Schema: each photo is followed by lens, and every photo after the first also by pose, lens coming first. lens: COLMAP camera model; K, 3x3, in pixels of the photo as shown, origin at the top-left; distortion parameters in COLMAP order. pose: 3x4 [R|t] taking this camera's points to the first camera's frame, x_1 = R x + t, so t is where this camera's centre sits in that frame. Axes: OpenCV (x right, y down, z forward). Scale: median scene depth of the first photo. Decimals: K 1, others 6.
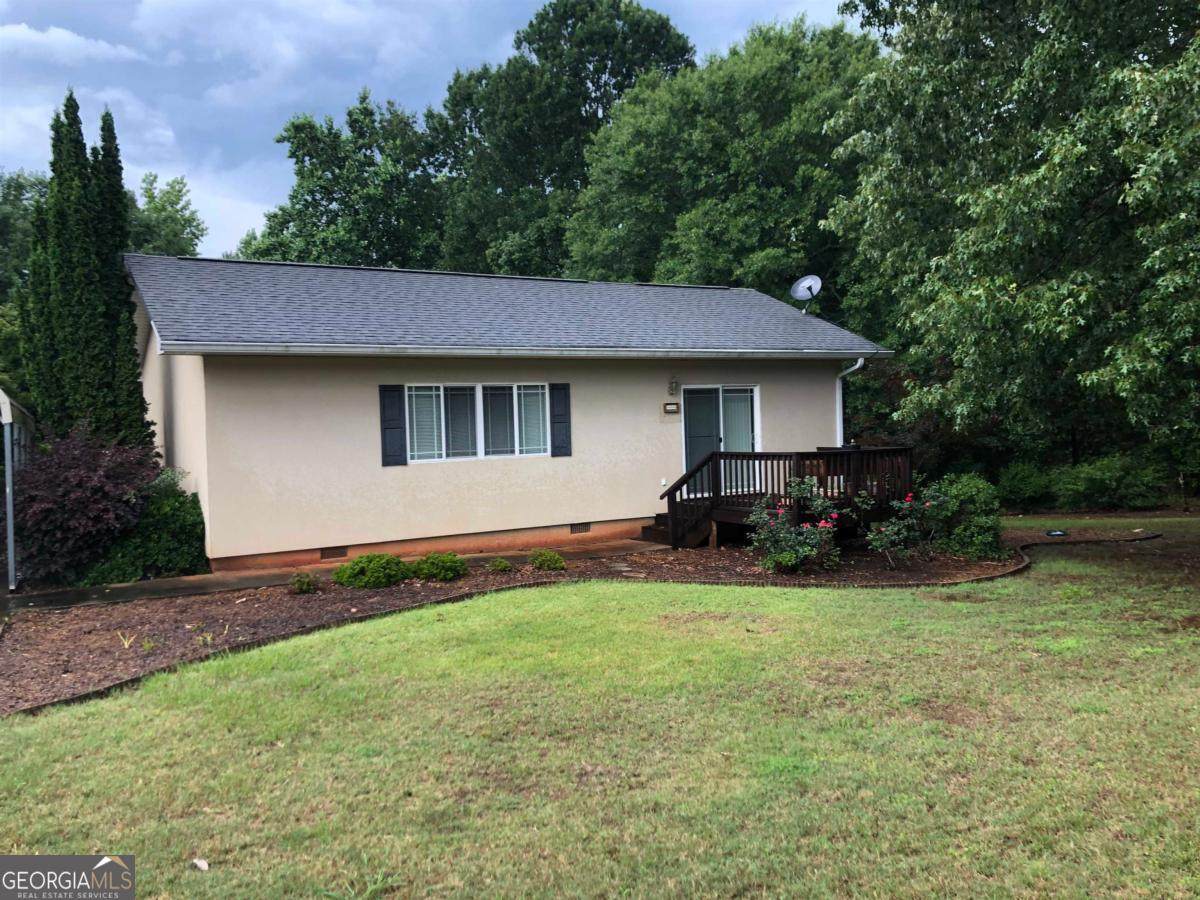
lens RADIAL K [[958.9, 0, 602.3], [0, 958.9, 443.0], [0, 0, 1]] dist [0.026359, -0.044098]
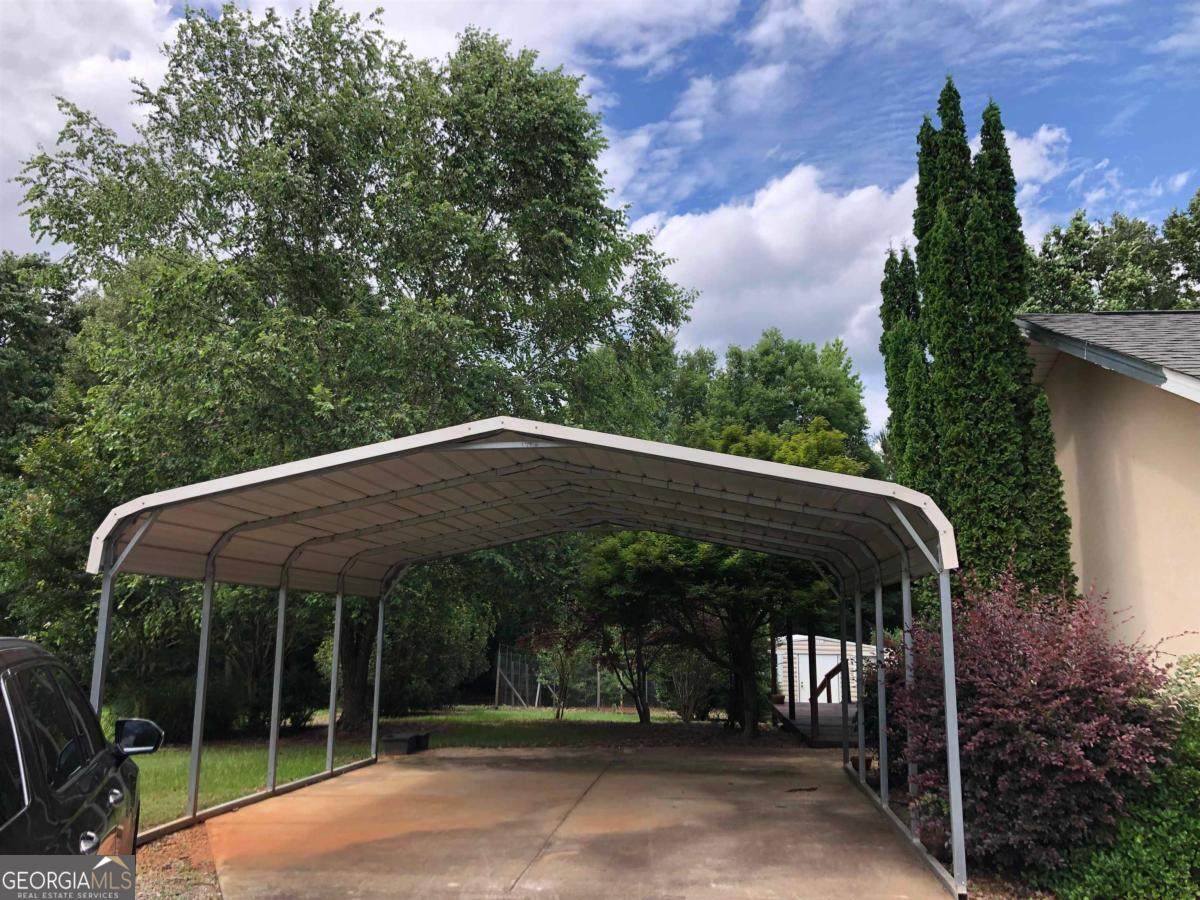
lens RADIAL K [[958.9, 0, 602.5], [0, 958.9, 445.9], [0, 0, 1]] dist [0.026359, -0.044098]
pose [[0.807033, -0.061607, -0.587284, -0.348318], [-0.041335, 0.986209, -0.160257, 0.005092], [0.589058, 0.153608, 0.793357, 0.342809]]
